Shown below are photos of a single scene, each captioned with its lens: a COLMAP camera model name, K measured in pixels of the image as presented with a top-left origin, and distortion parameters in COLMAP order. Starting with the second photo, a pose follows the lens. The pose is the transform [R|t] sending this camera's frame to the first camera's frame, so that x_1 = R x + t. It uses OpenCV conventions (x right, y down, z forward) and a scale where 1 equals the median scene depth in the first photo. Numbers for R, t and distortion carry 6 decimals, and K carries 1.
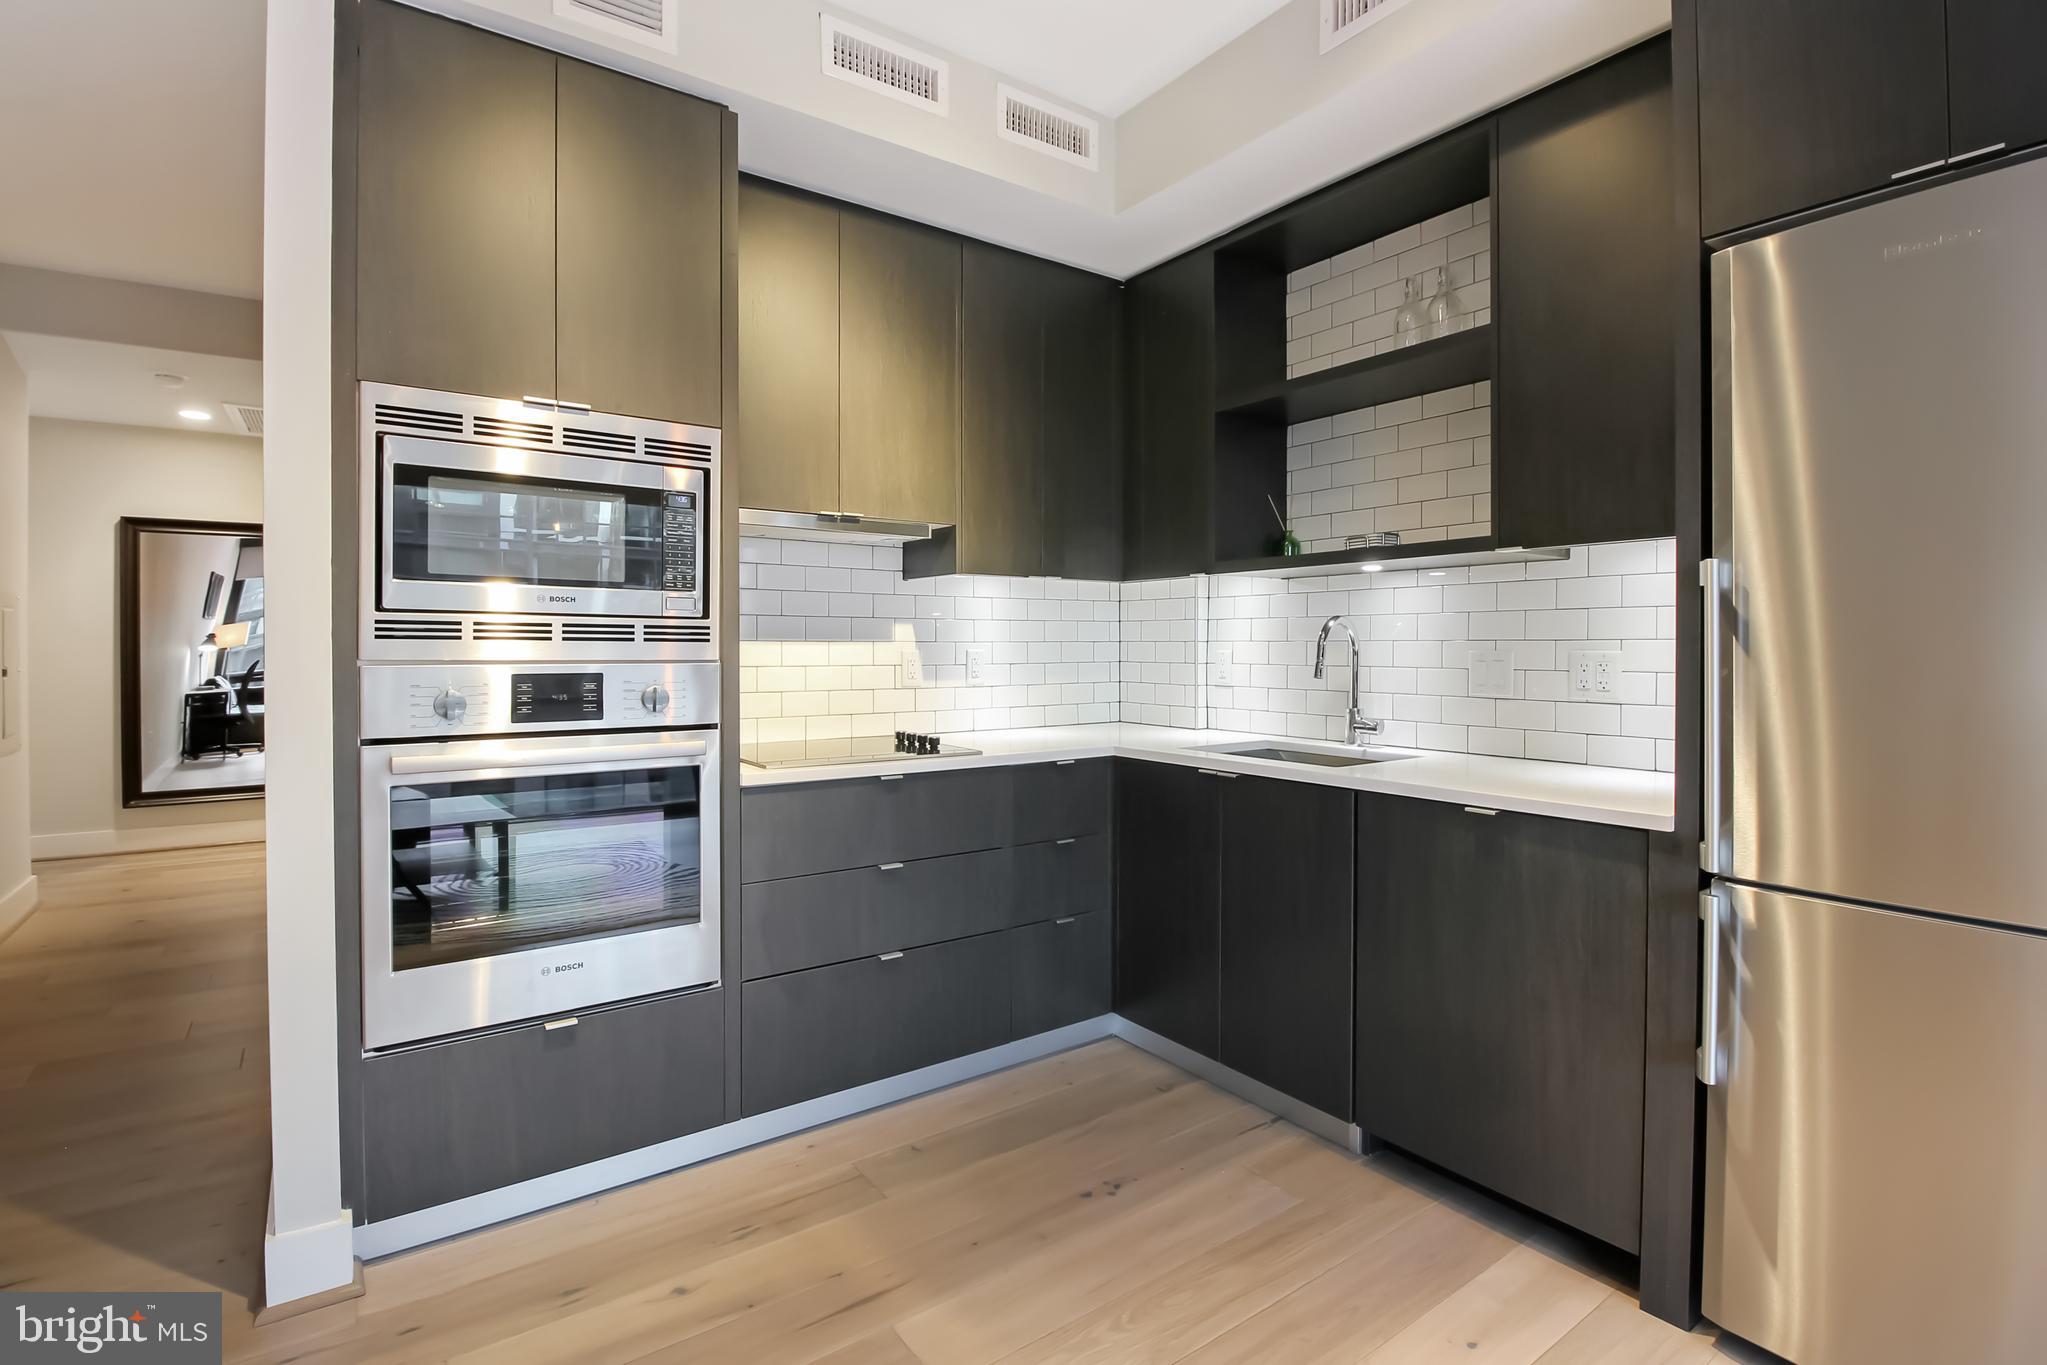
lens RADIAL K [[965.0, 0, 1037.1], [0, 965.0, 657.1], [0, 0, 1]] dist [-0.003676, -0.010022]
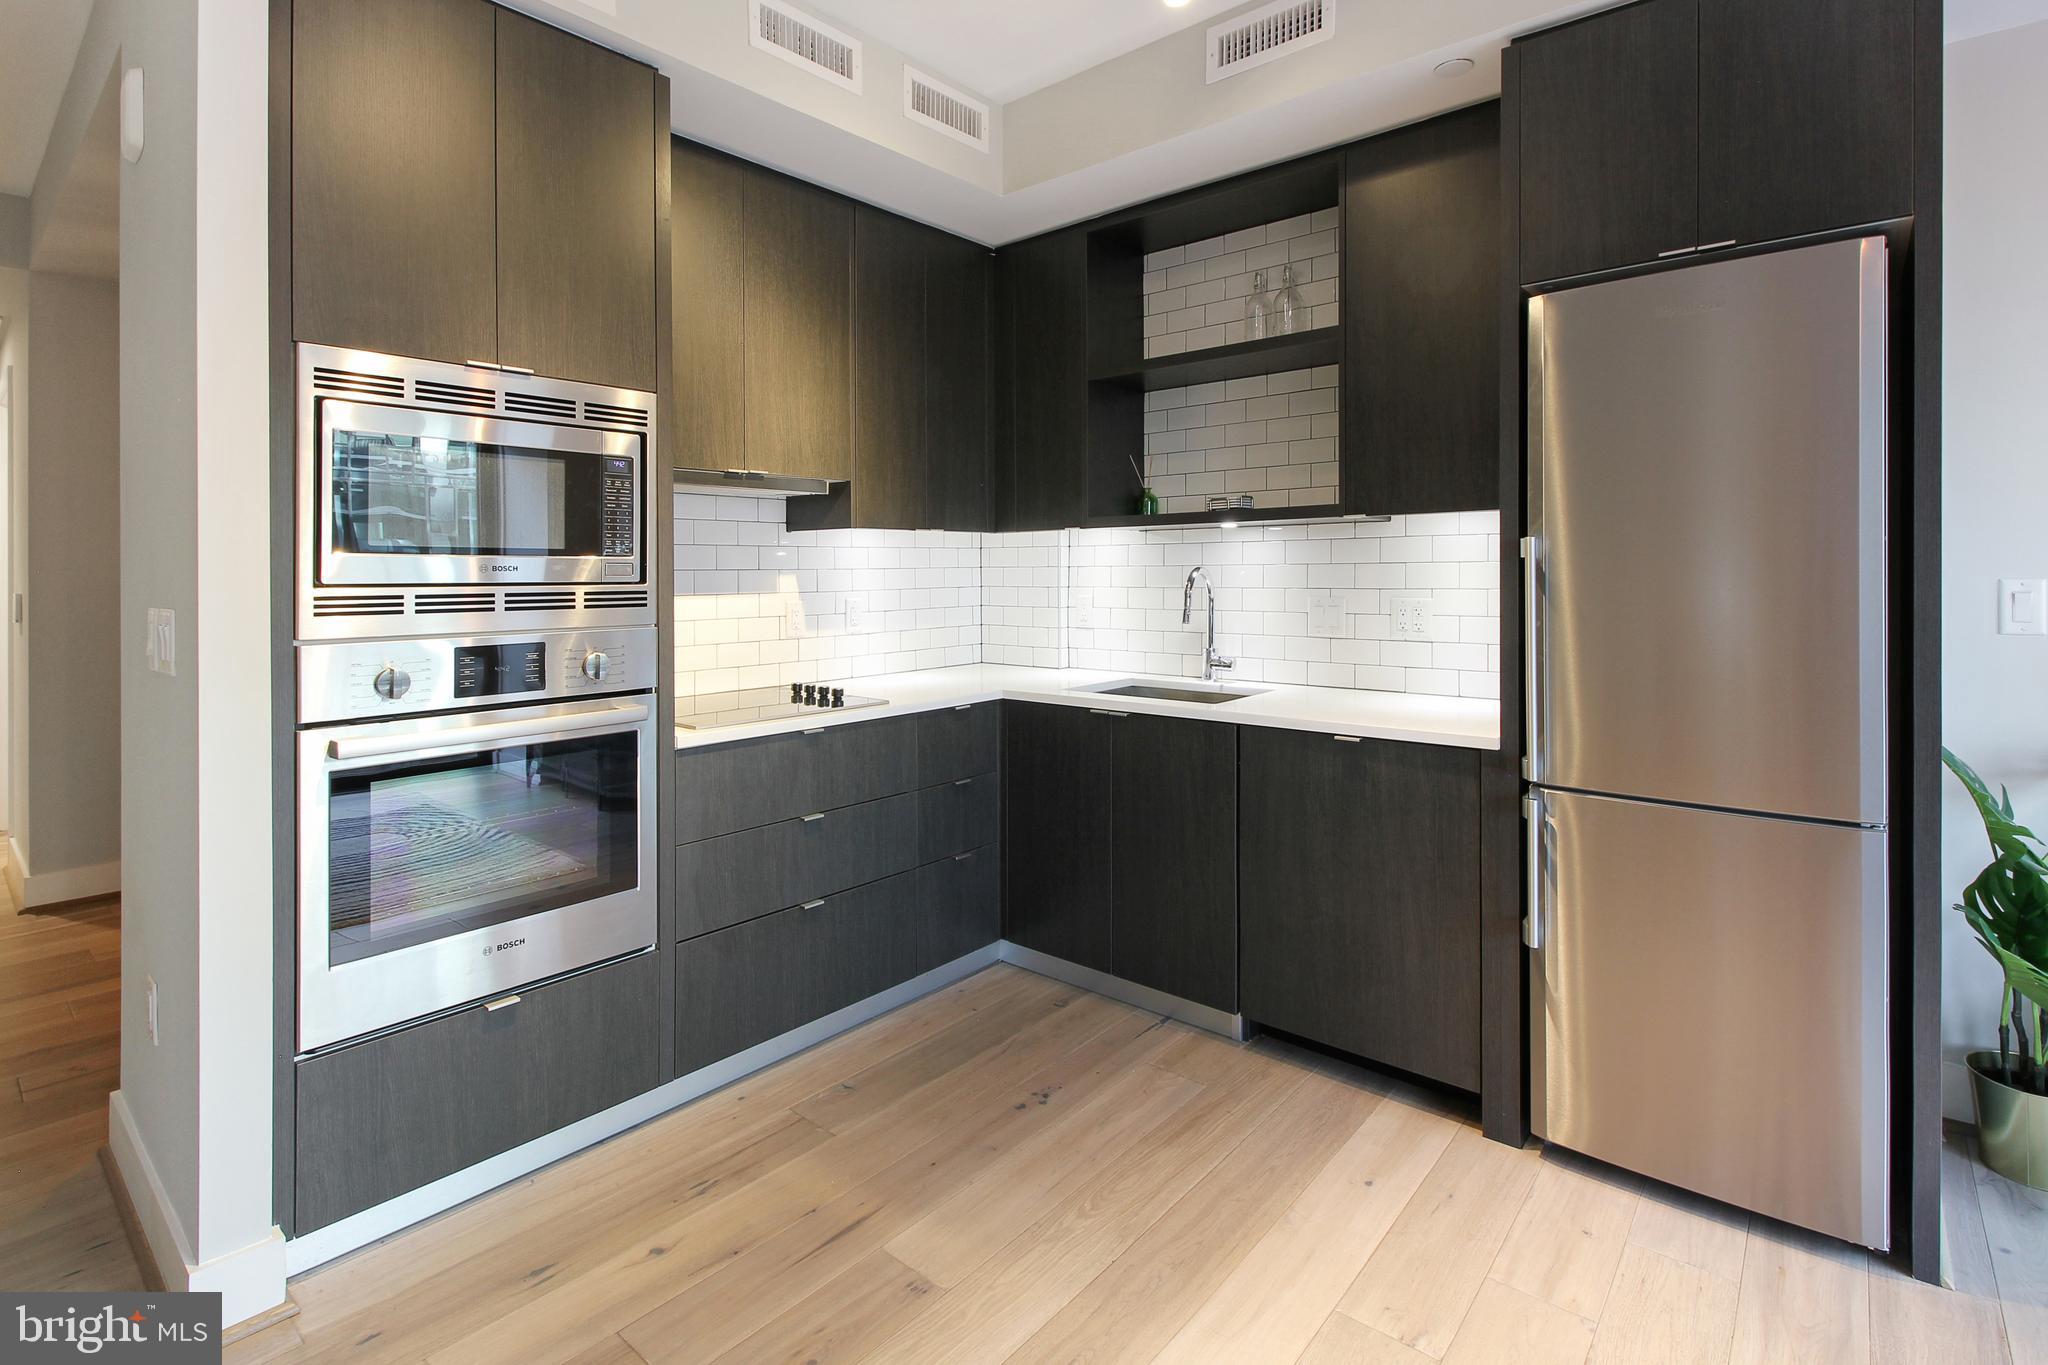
lens RADIAL K [[974.0, 0, 1027.5], [0, 974.0, 583.8], [0, 0, 1]] dist [-0.011620, -0.001308]
pose [[0.972231, -0.009915, 0.233812, -0.176907], [0.008876, 0.999946, 0.005494, -0.038299], [-0.233853, -0.003266, 0.972266, -0.066166]]
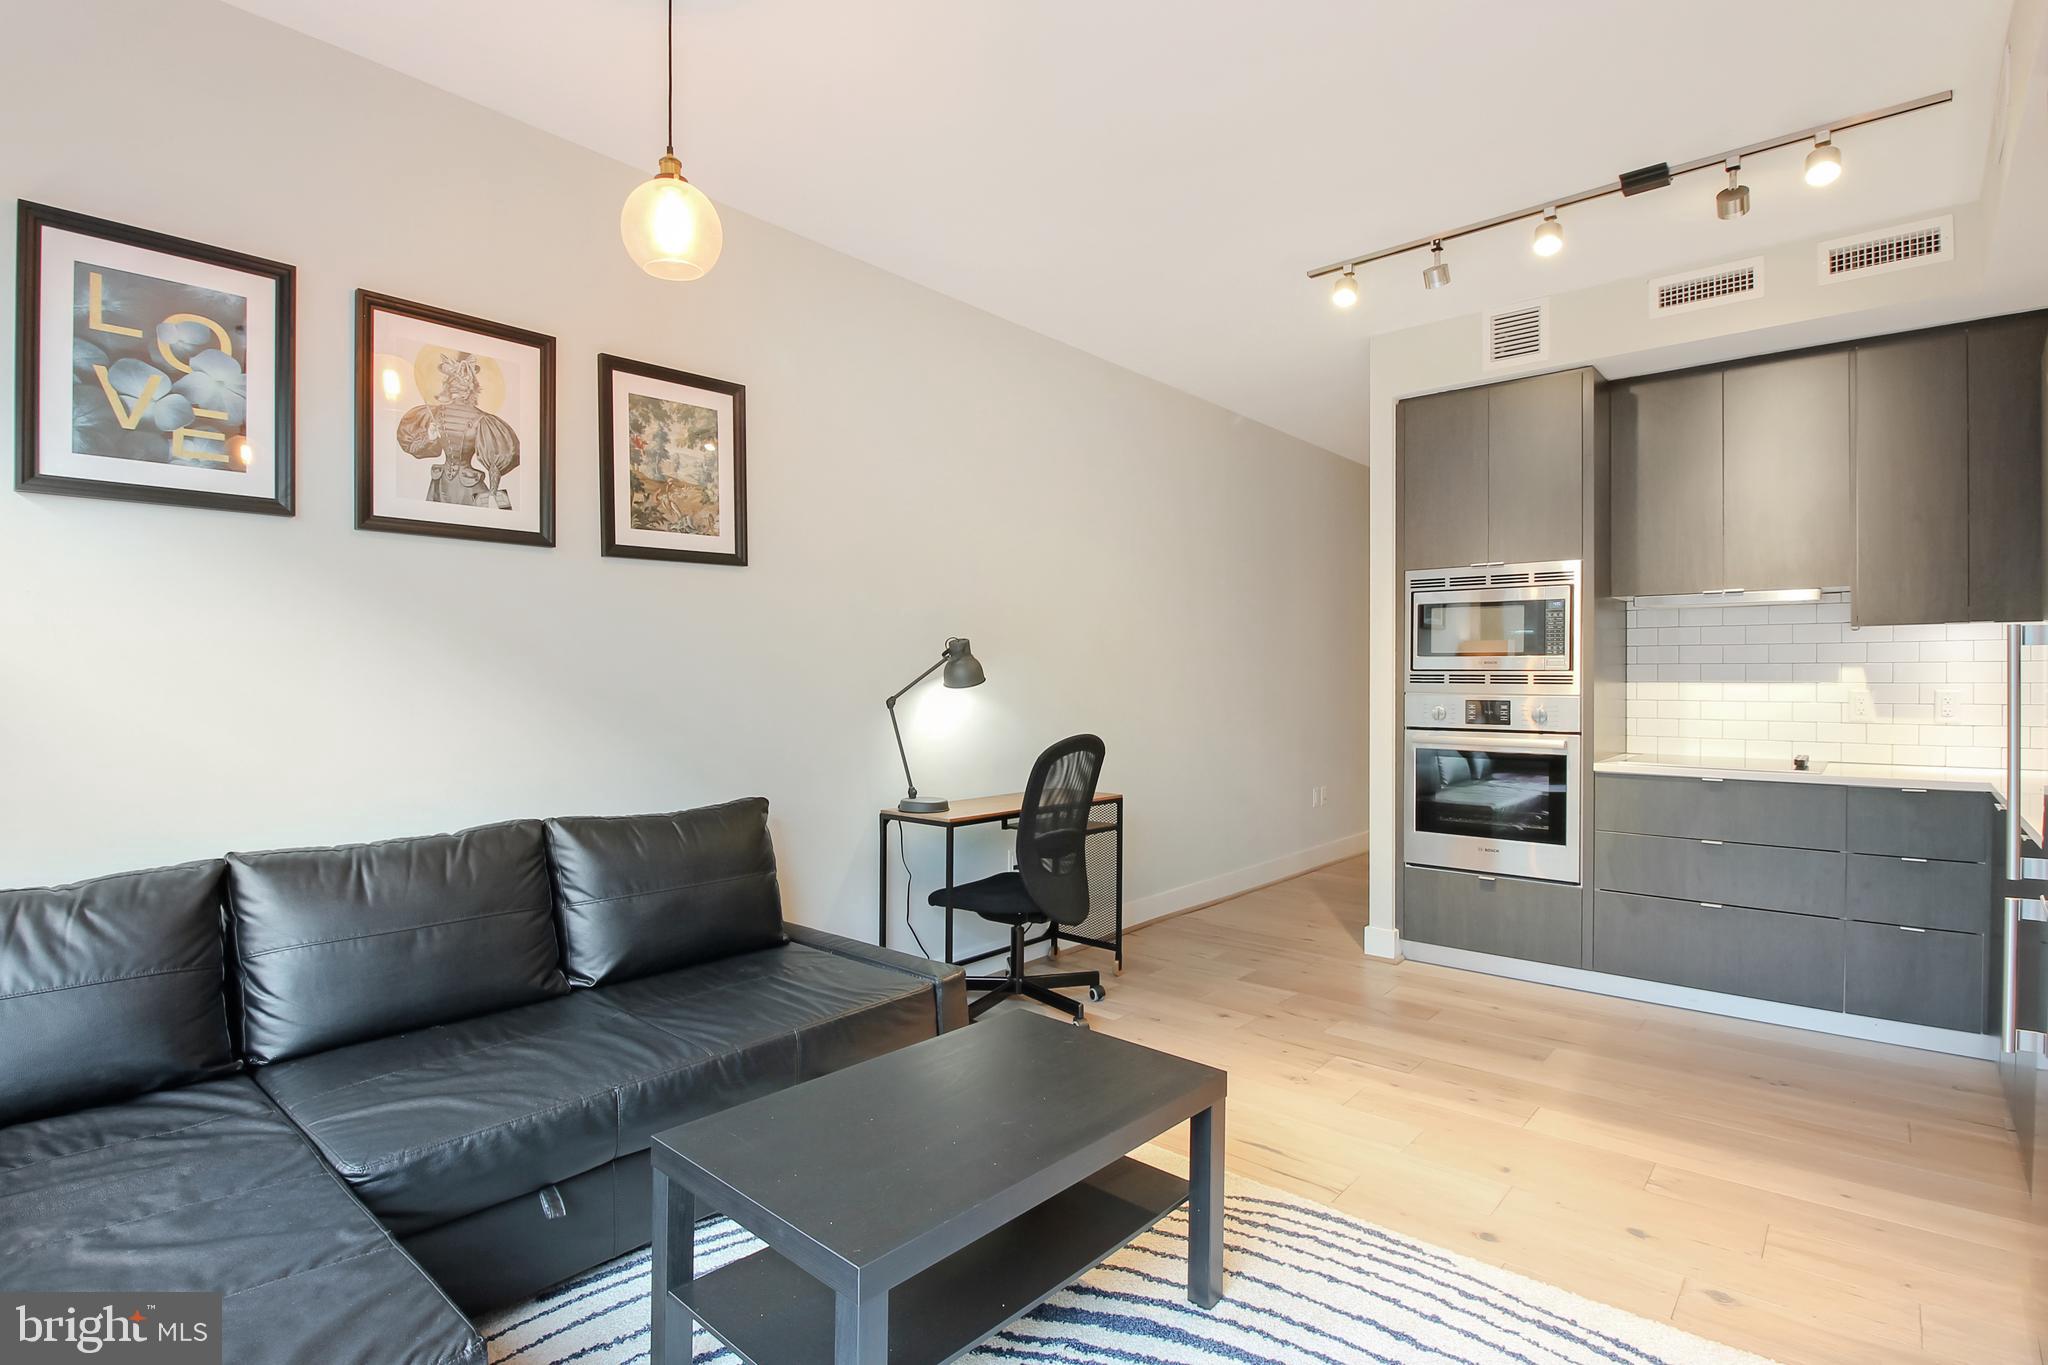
lens RADIAL K [[1063.8, 0, 954.1], [0, 1063.8, 681.8], [0, 0, 1]] dist [-0.020110, -0.000576]
pose [[0.172895, 0.003465, -0.984934, 1.235278], [-0.009887, 0.999950, 0.001782, -0.011659], [0.984891, 0.009430, 0.172921, -0.388372]]
